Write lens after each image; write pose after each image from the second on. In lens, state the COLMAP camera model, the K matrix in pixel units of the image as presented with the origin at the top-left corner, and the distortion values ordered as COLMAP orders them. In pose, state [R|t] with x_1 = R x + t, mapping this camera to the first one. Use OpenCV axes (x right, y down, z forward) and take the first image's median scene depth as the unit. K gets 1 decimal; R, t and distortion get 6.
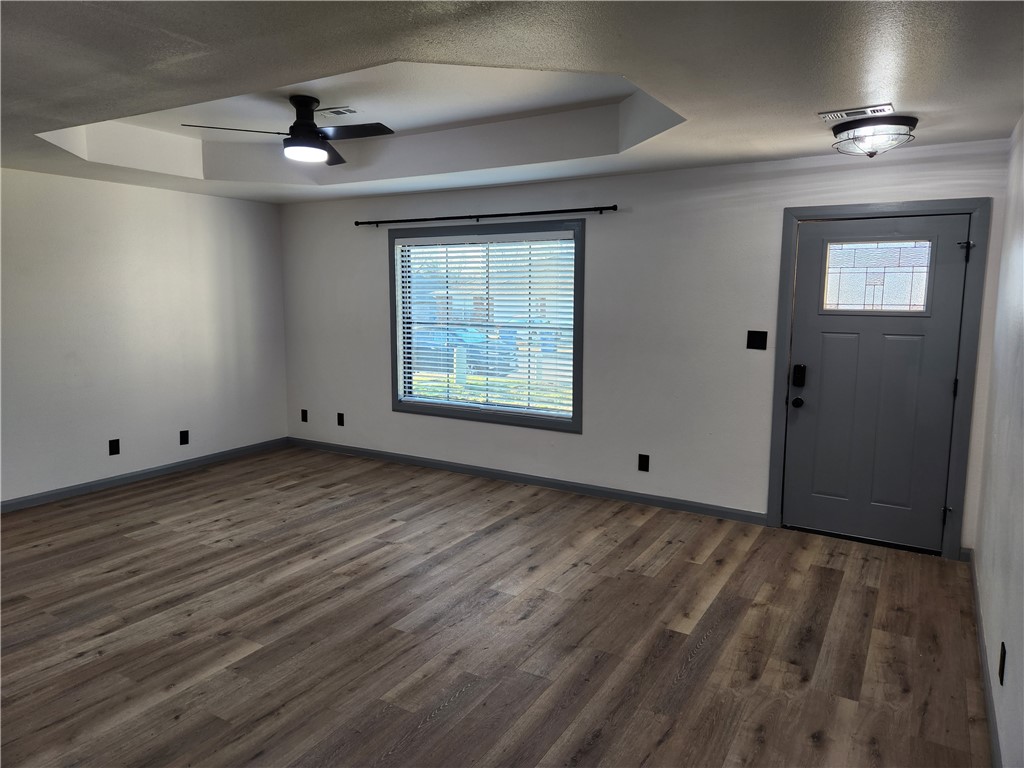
lens RADIAL K [[682.5, 0, 509.7], [0, 682.5, 376.7], [0, 0, 1]] dist [0.072132, -0.059836]
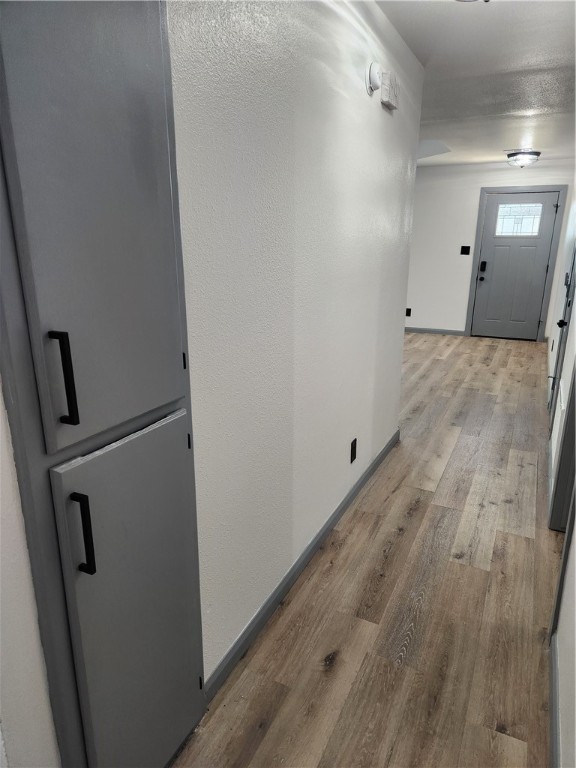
lens RADIAL K [[511.9, 0, 288.0], [0, 511.9, 391.4], [0, 0, 1]] dist [0.072132, -0.059836]
pose [[0.994816, -0.028218, 0.097695, -0.391695], [0.012157, 0.986841, 0.161237, 0.121606], [-0.100959, -0.159214, 0.982068, -0.662506]]
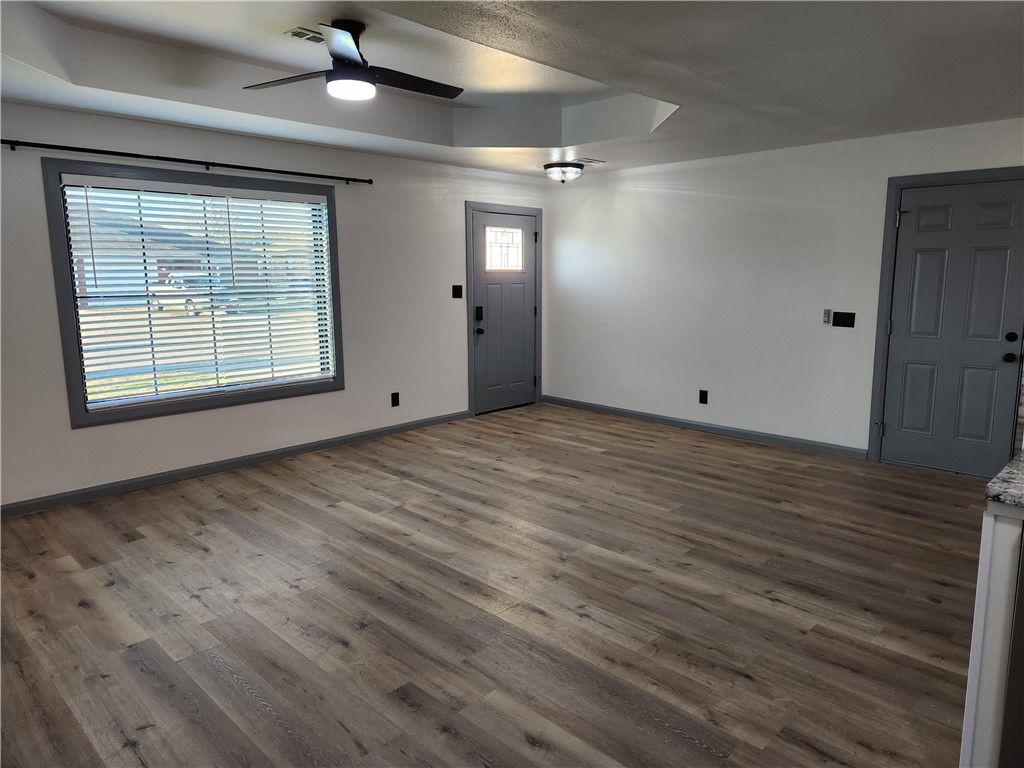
lens RADIAL K [[682.5, 0, 528.9], [0, 682.5, 375.9], [0, 0, 1]] dist [0.072132, -0.059836]
pose [[0.209939, -0.154286, 0.965464, -1.043745], [0.128002, 0.983309, 0.129304, -0.046728], [-0.969299, 0.096435, 0.226184, 0.567573]]
